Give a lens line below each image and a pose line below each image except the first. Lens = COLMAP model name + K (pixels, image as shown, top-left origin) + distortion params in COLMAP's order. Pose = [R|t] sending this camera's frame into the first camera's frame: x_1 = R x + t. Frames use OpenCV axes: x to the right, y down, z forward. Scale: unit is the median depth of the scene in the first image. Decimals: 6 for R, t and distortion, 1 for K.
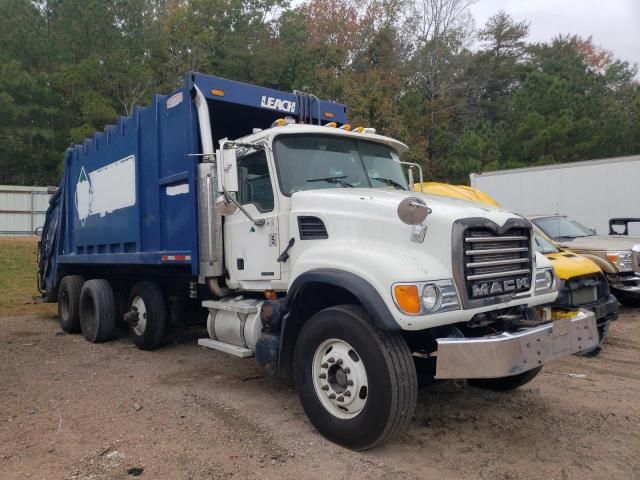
lens RADIAL K [[486.4, 0, 320.0], [0, 486.4, 240.0], [0, 0, 1]] dist [0.001614, 0.010255]
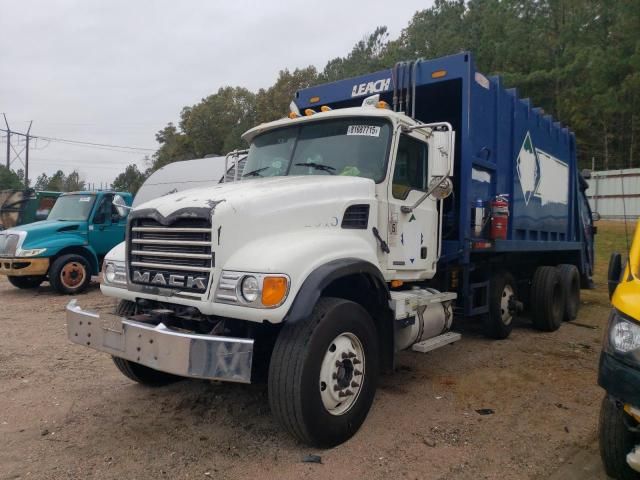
lens RADIAL K [[515.8, 0, 320.0], [0, 515.8, 240.0], [0, 0, 1]] dist [-0.006541, 0.000591]
pose [[0.179283, 0.042387, -0.982884, 1.394363], [-0.011249, 0.999094, 0.041034, -0.026473], [0.983733, 0.003700, 0.179597, 1.092694]]
